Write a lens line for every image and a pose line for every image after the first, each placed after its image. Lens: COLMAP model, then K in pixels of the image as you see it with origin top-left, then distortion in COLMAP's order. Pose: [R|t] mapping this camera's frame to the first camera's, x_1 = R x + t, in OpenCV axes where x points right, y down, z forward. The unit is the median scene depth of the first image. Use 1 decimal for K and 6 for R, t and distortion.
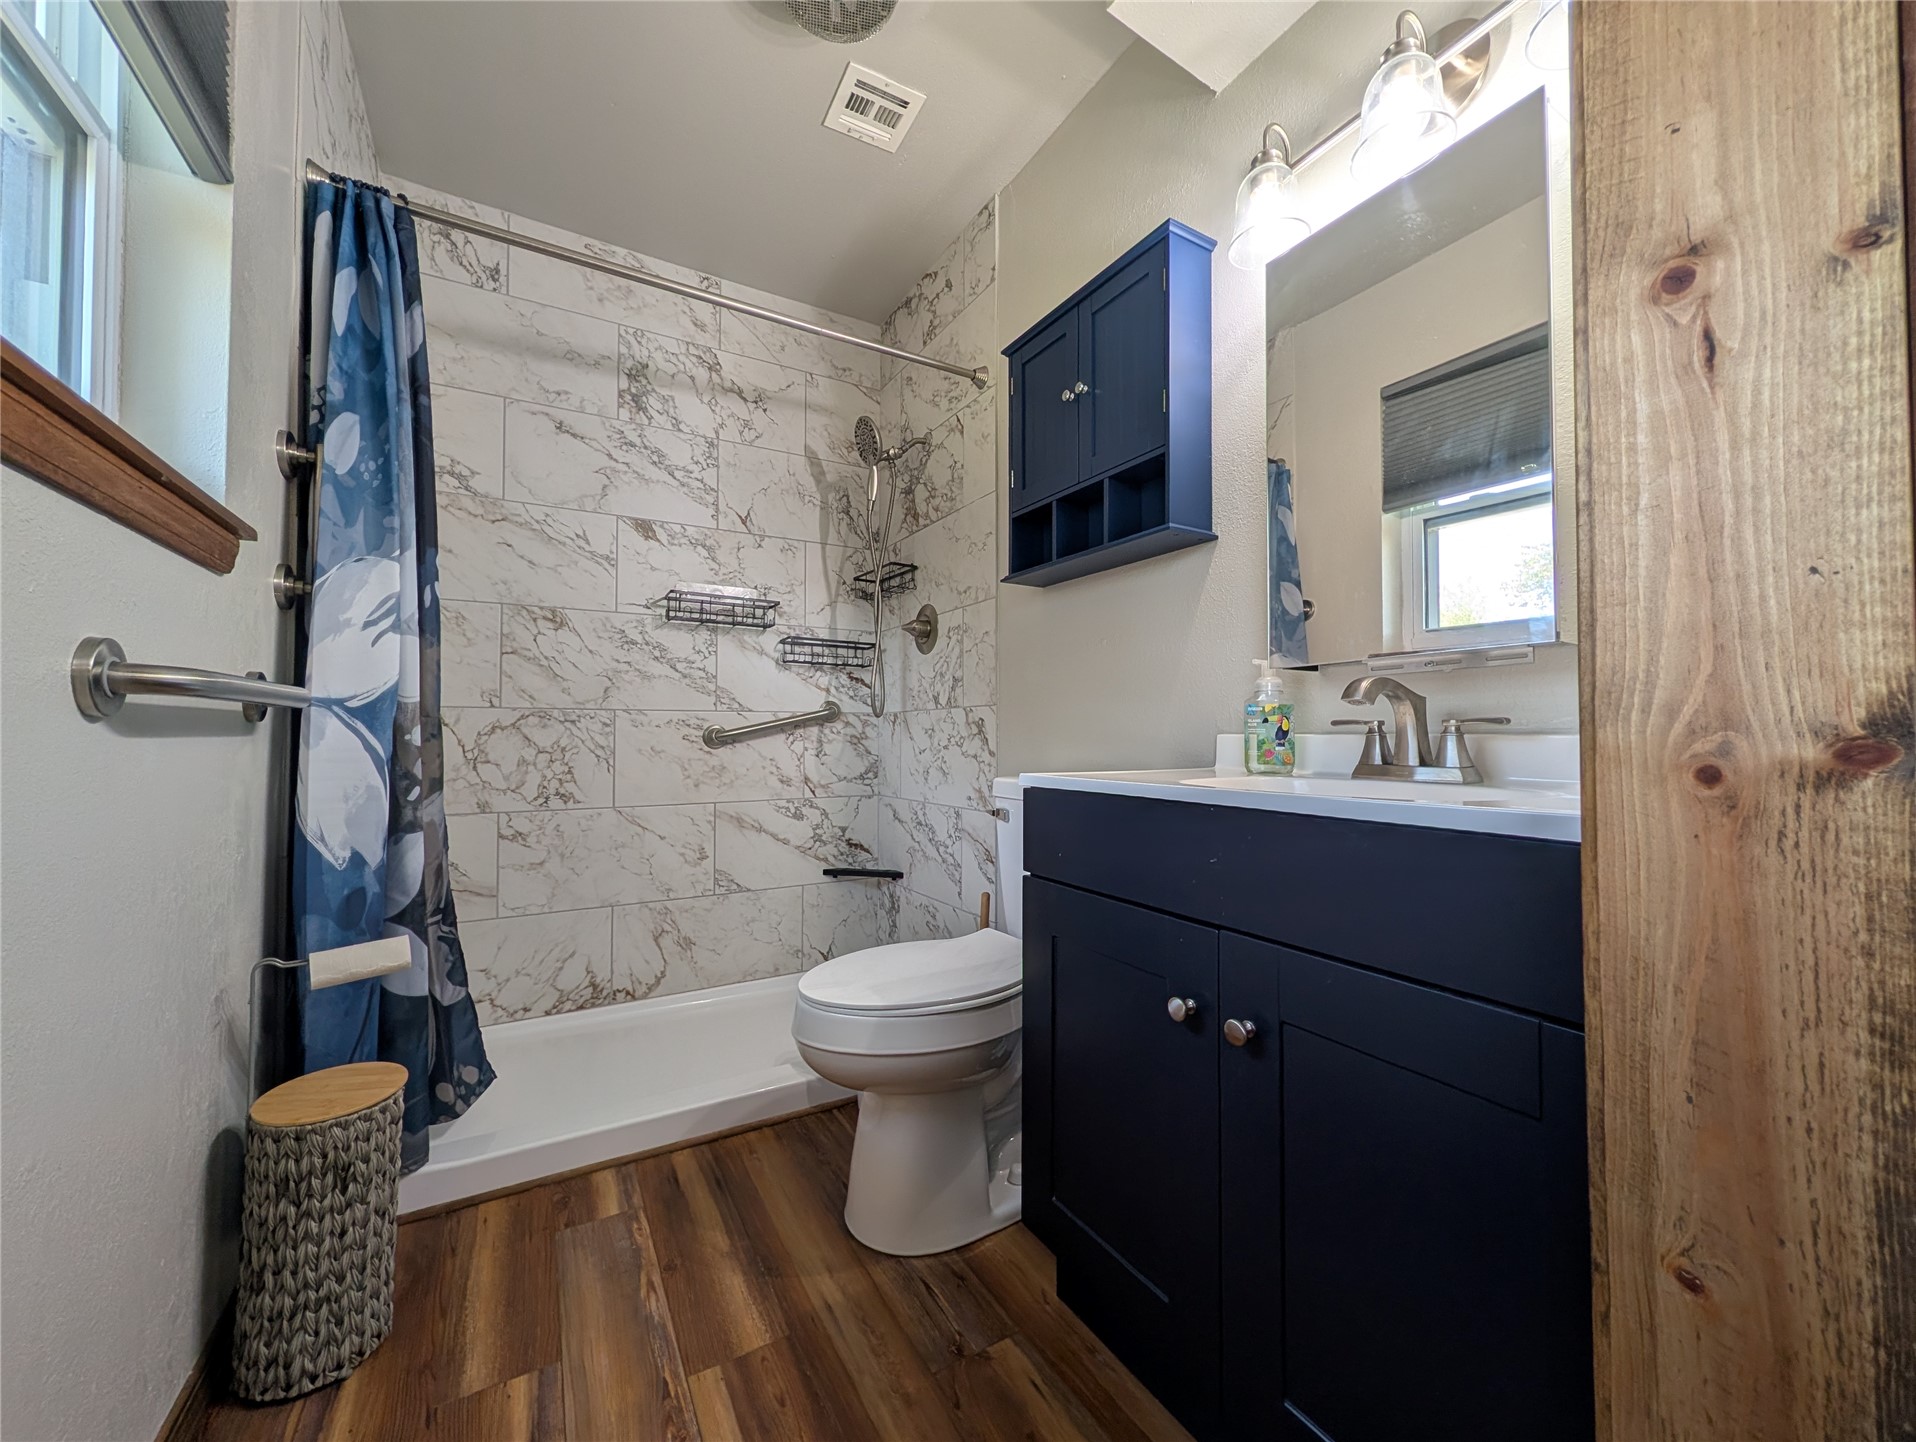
lens RADIAL K [[738.7, 0, 957.0], [0, 738.7, 721.4], [0, 0, 1]] dist [0.002004, 0.000065]
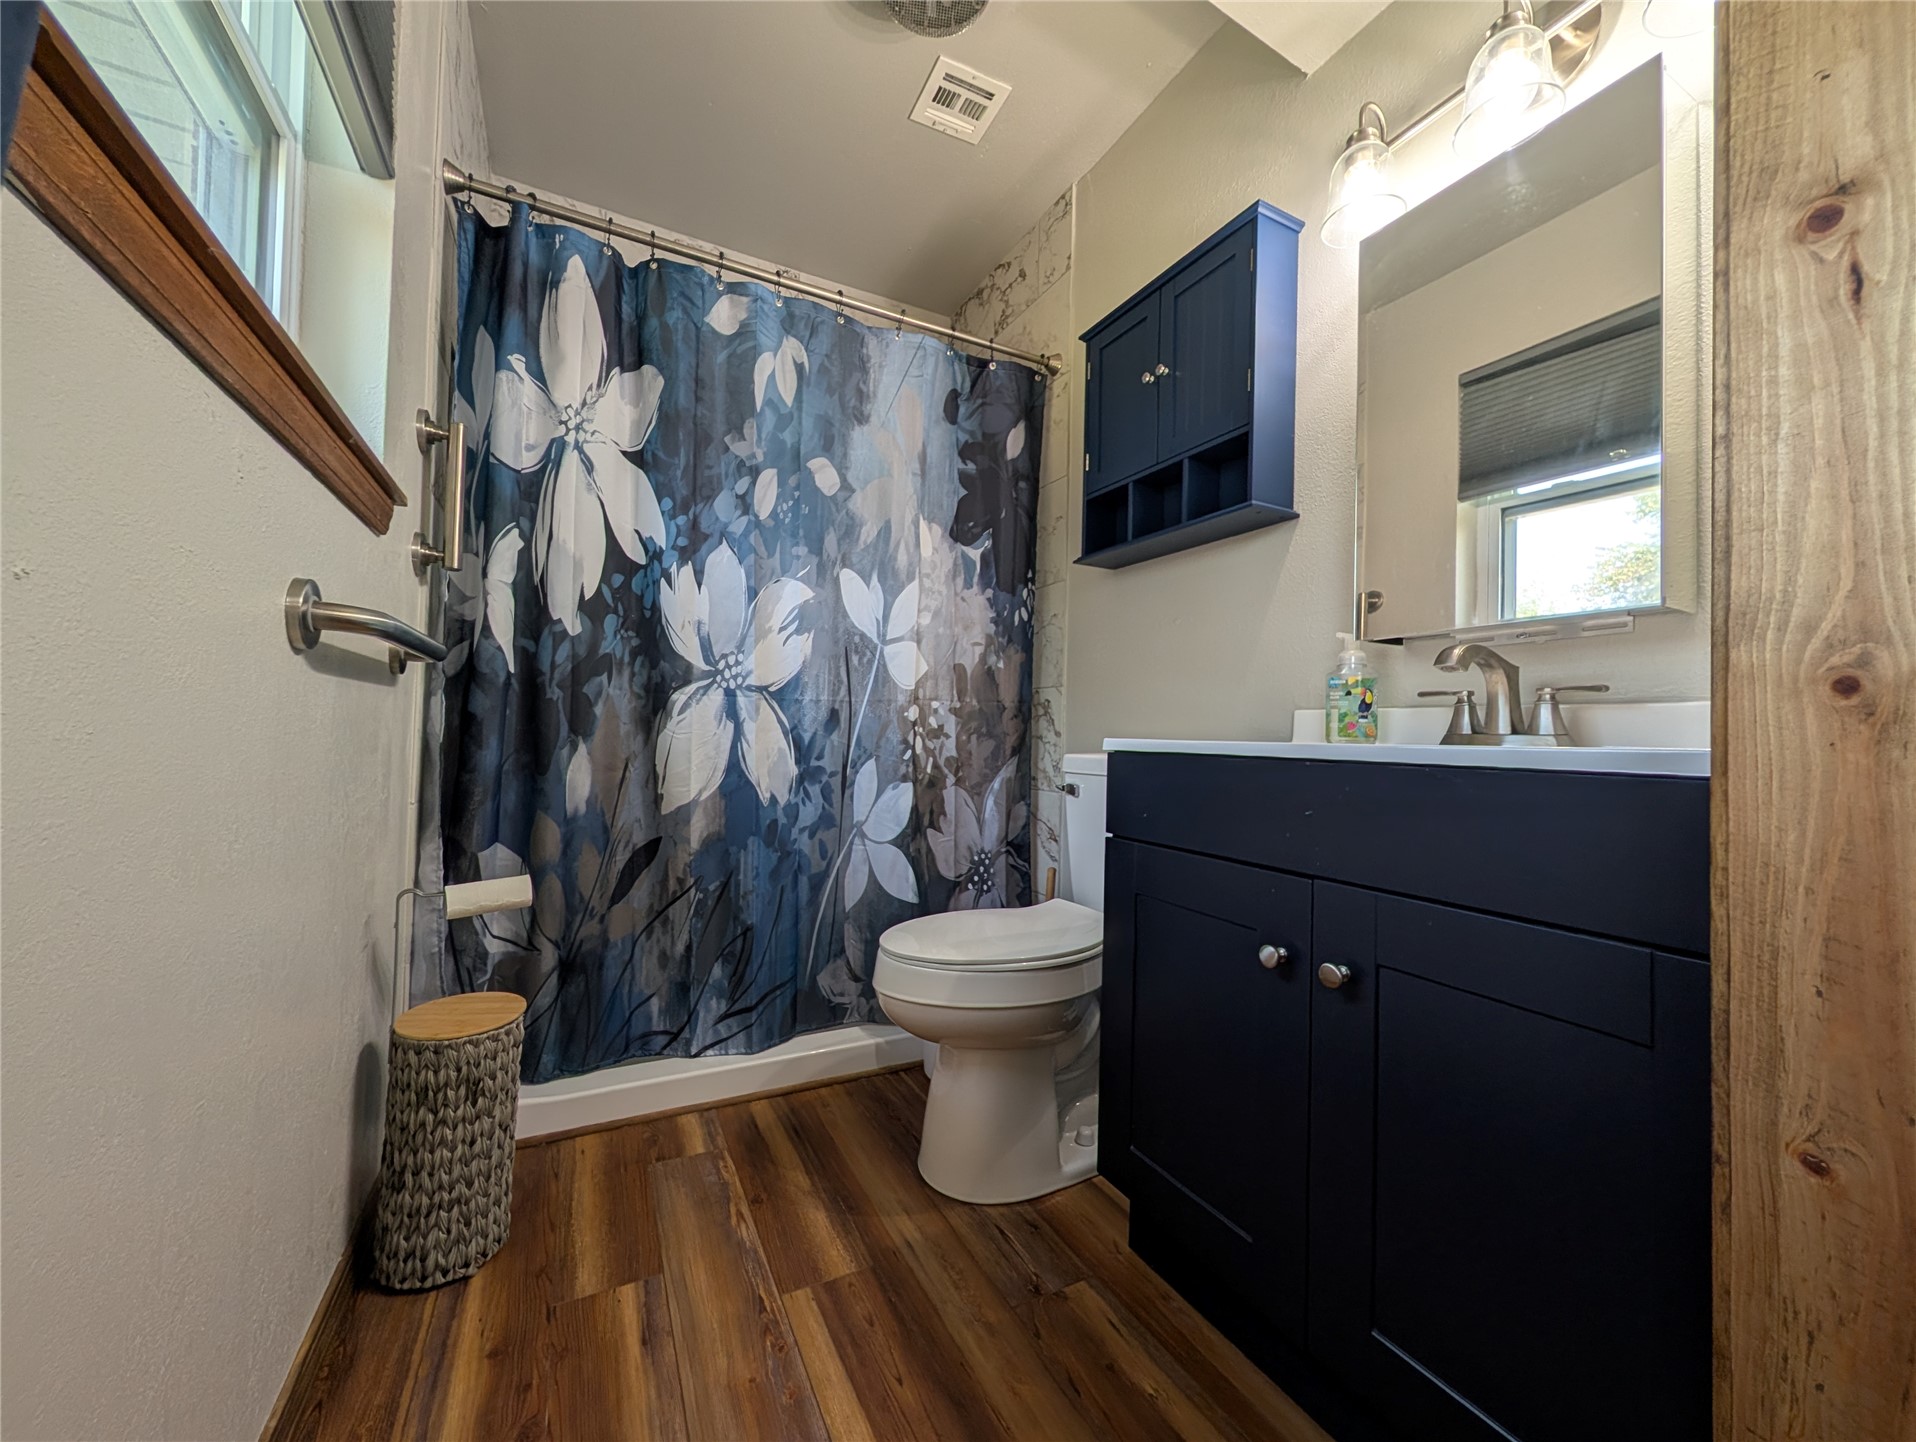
lens RADIAL K [[738.7, 0, 957.6], [0, 738.7, 720.9], [0, 0, 1]] dist [0.002004, 0.000065]
pose [[0.998272, 0.021664, -0.054616, -0.072567], [-0.021639, 0.999765, 0.001049, 0.056370], [0.054626, 0.000135, 0.998507, -0.047264]]
